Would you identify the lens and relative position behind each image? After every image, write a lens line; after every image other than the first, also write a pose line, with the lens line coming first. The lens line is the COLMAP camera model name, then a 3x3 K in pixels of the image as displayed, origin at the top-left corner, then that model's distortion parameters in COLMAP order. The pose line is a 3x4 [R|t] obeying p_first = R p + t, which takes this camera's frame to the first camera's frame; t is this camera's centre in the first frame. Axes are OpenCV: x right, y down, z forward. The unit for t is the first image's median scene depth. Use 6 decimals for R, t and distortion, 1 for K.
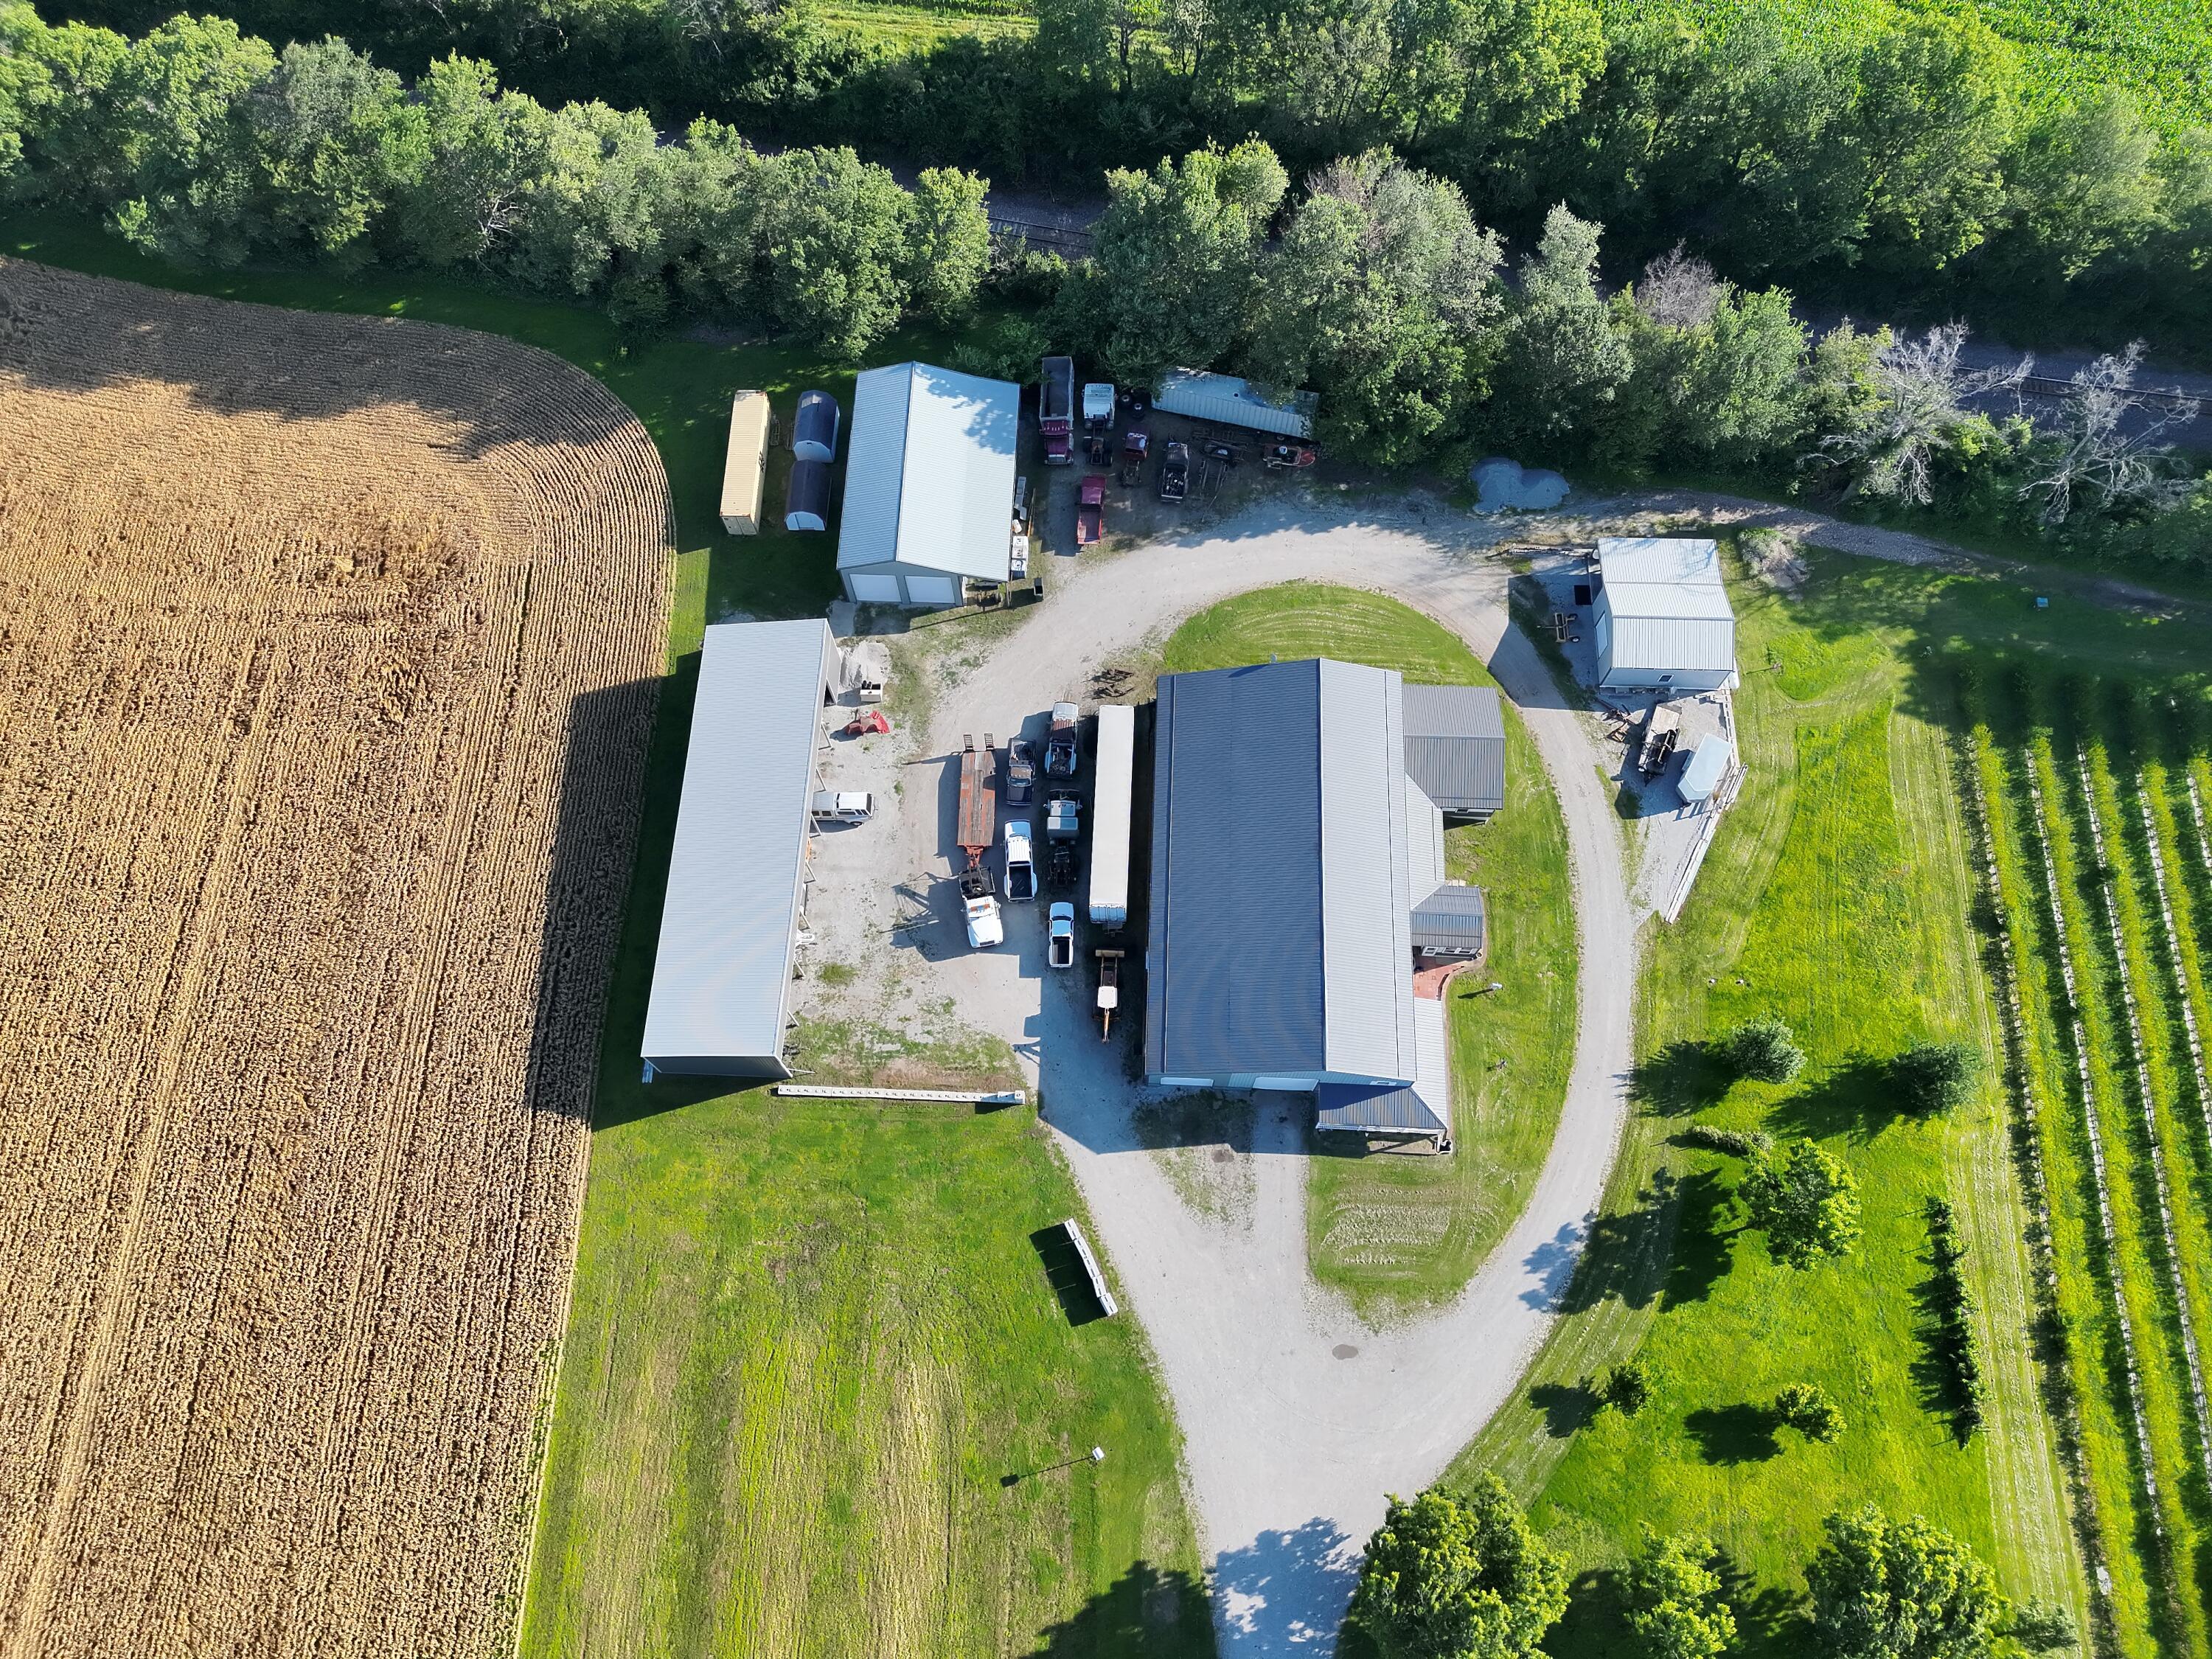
lens RADIAL K [[1556.8, 0, 1106.0], [0, 1556.8, 829.5], [0, 0, 1]] dist [0.078920, -0.072725]
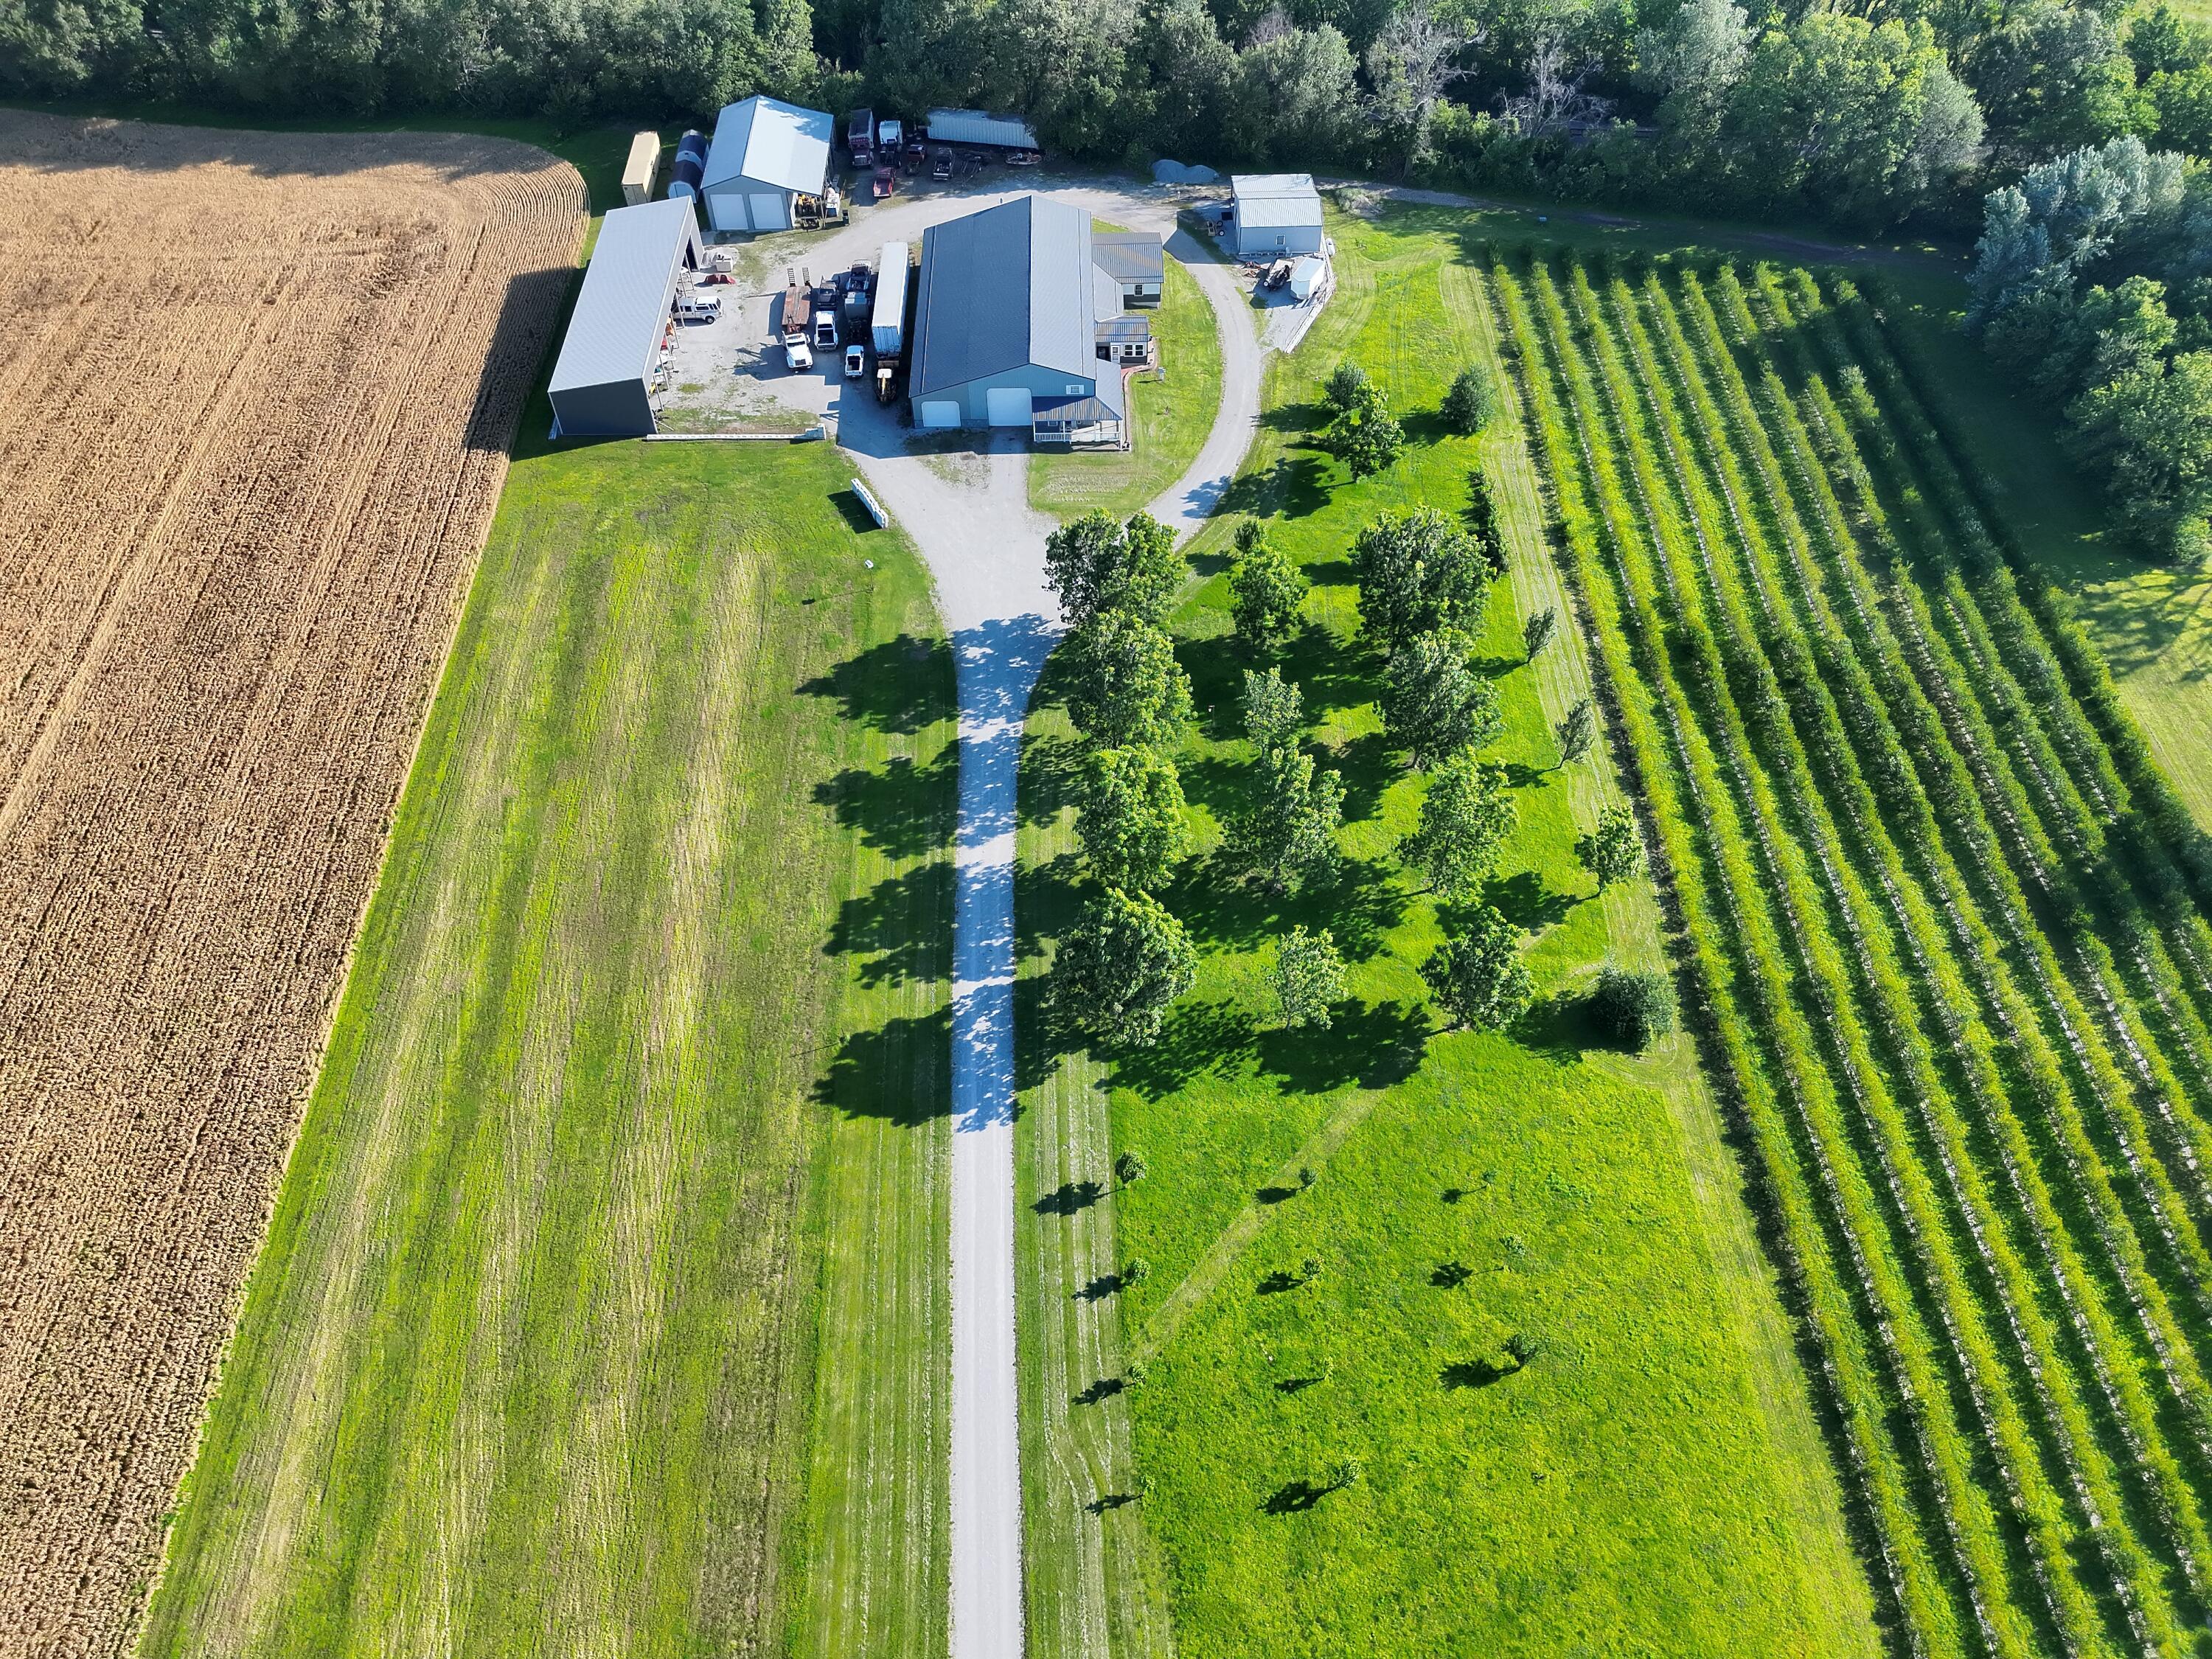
lens RADIAL K [[1556.8, 0, 1106.0], [0, 1556.8, 829.5], [0, 0, 1]] dist [0.078920, -0.072725]
pose [[0.997880, -0.051613, 0.039643, 0.120240], [0.061254, 0.950648, -0.304164, 0.920949], [-0.021988, 0.305947, 0.951795, -0.223093]]
